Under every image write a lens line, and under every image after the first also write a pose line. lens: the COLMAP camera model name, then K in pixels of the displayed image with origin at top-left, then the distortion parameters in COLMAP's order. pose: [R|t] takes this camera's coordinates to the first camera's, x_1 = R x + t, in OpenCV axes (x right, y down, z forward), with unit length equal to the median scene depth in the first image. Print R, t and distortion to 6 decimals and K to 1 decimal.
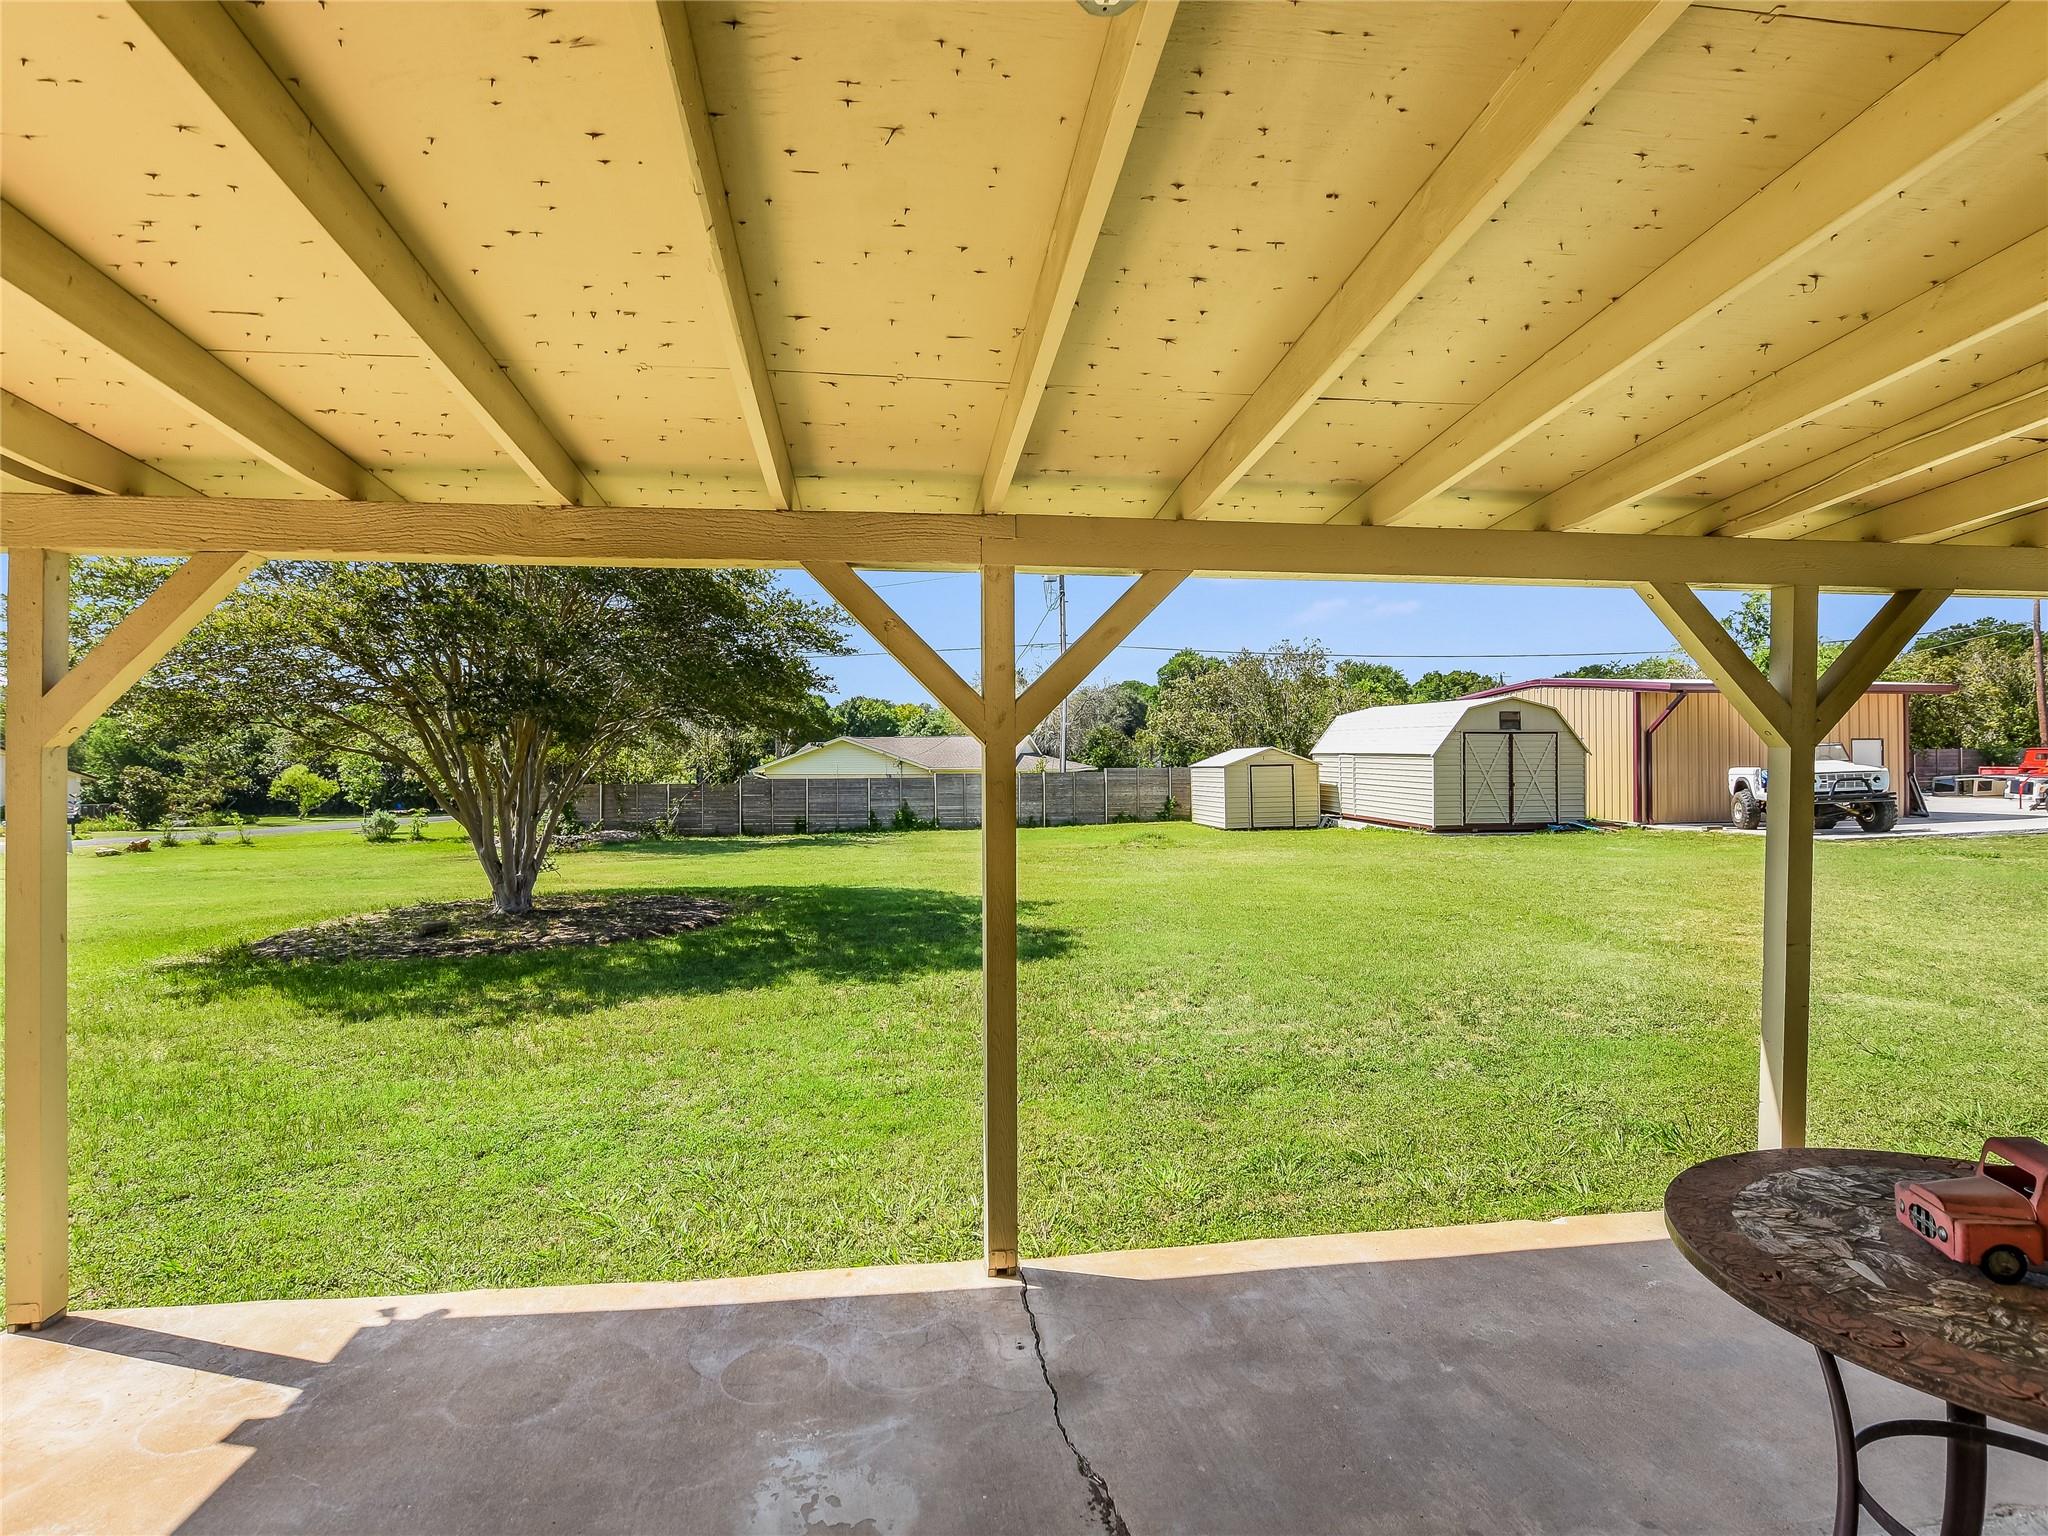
lens RADIAL K [[1037.3, 0, 1024.0], [0, 1037.3, 768.0], [0, 0, 1]] dist [-0.000969, 0.000039]
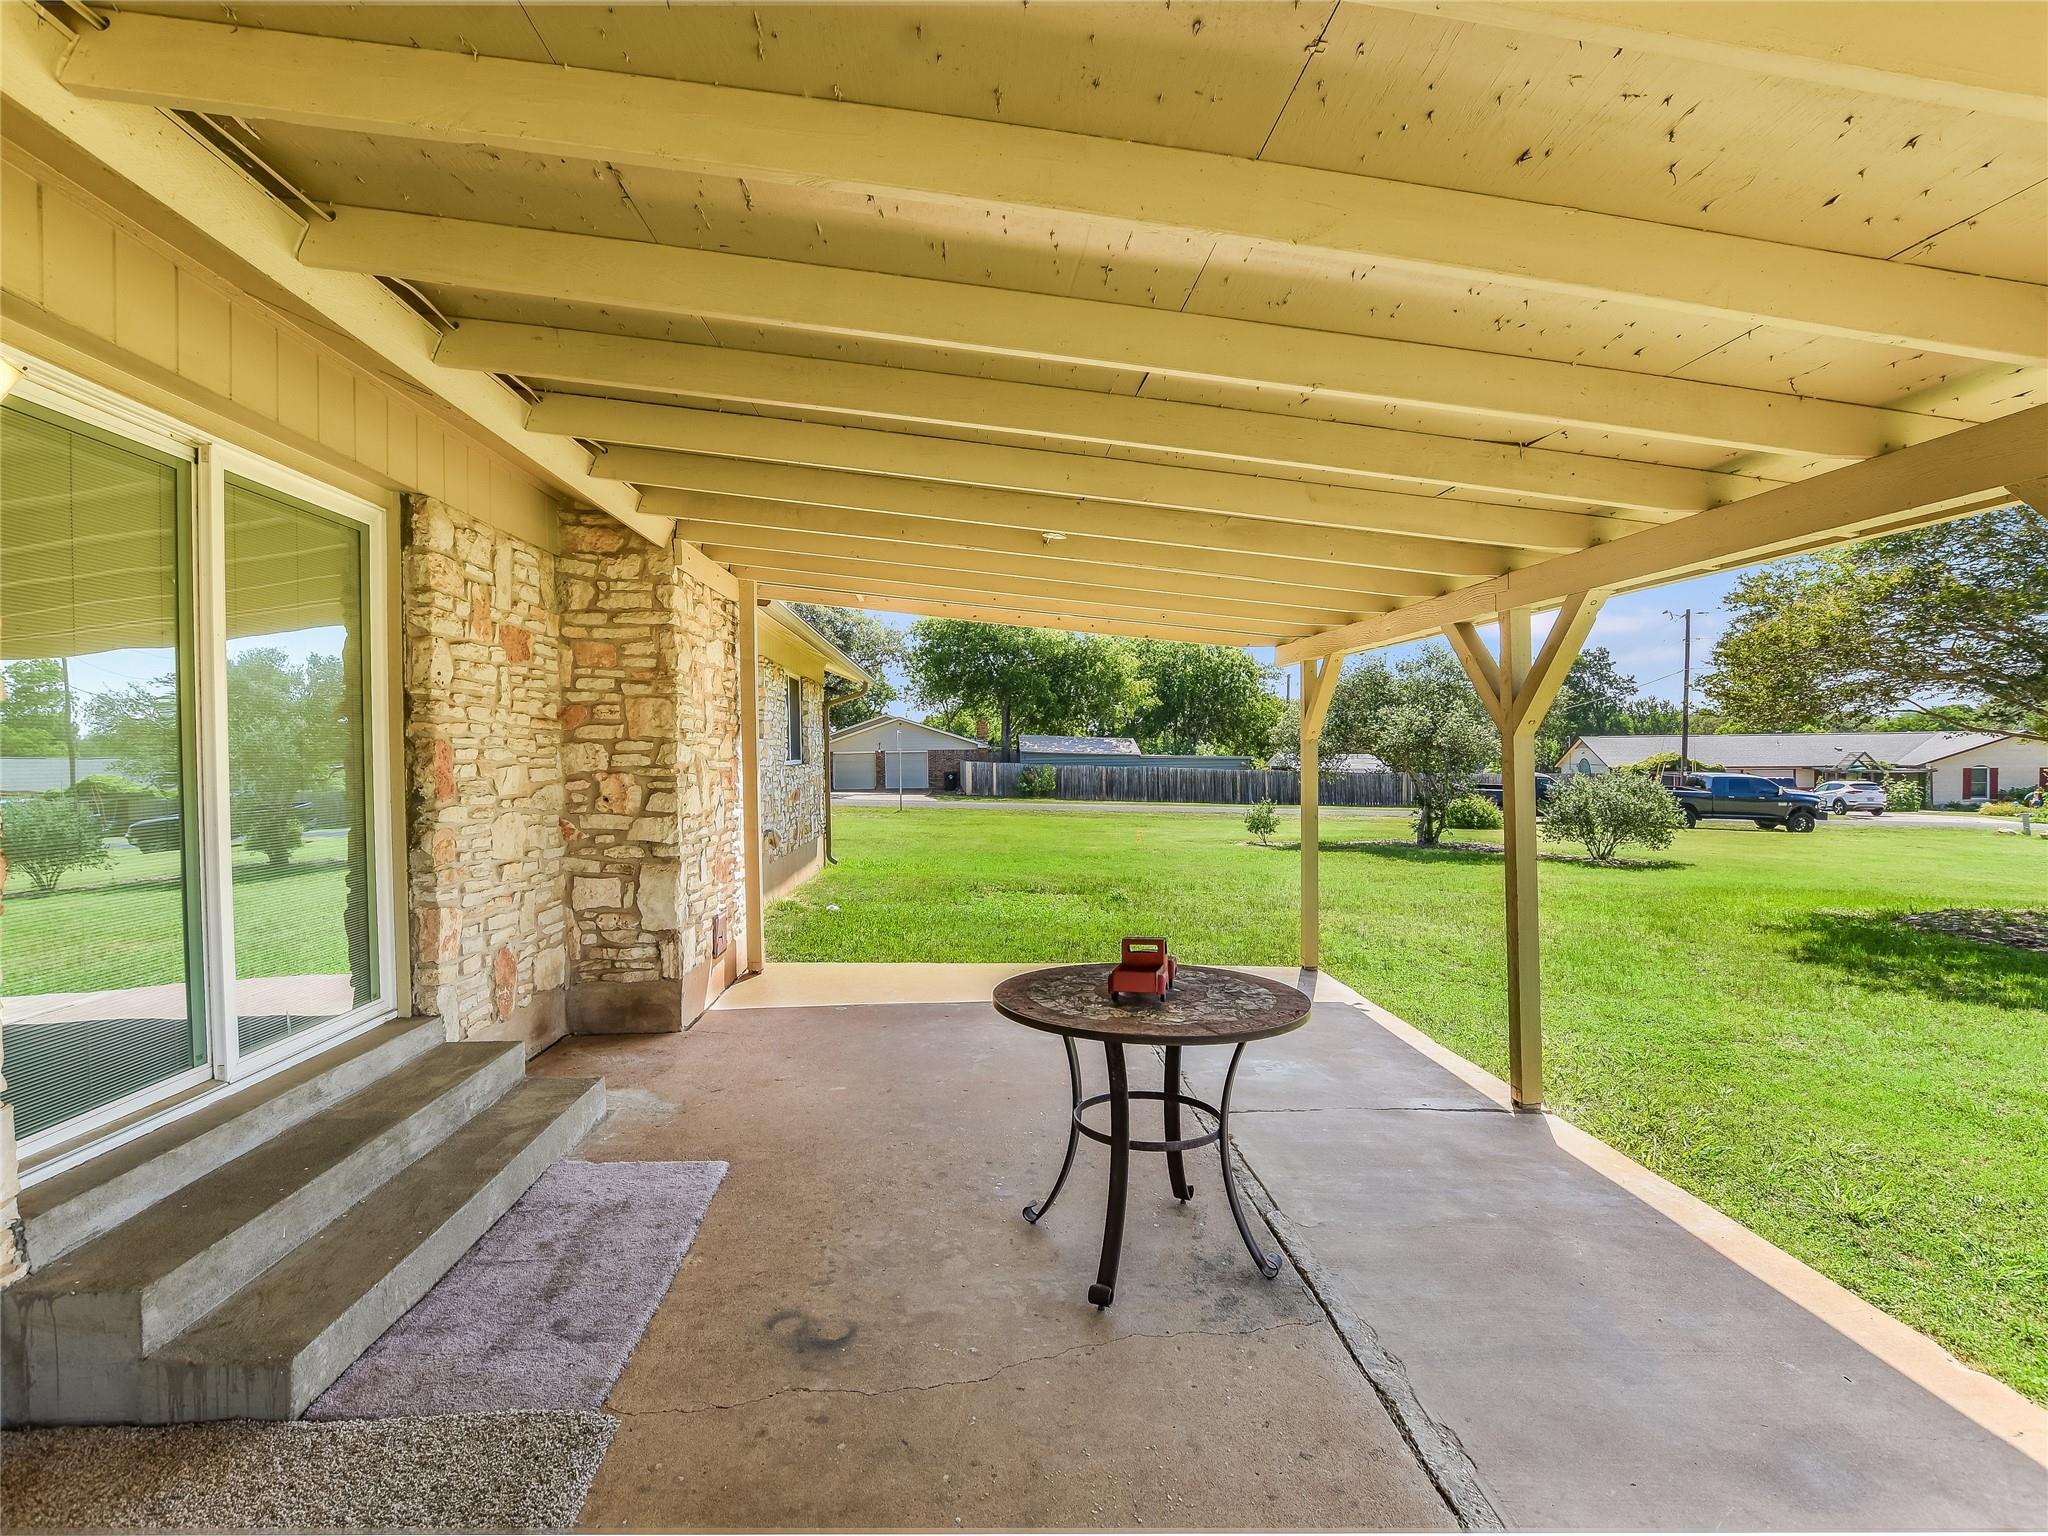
lens RADIAL K [[1037.3, 0, 1024.0], [0, 1037.3, 768.0], [0, 0, 1]] dist [-0.000969, 0.000039]
pose [[-0.076458, 0.020191, -0.996868, 1.534834], [0.005215, 0.999789, 0.019851, -0.025535], [0.997059, -0.003681, -0.076547, 0.426450]]
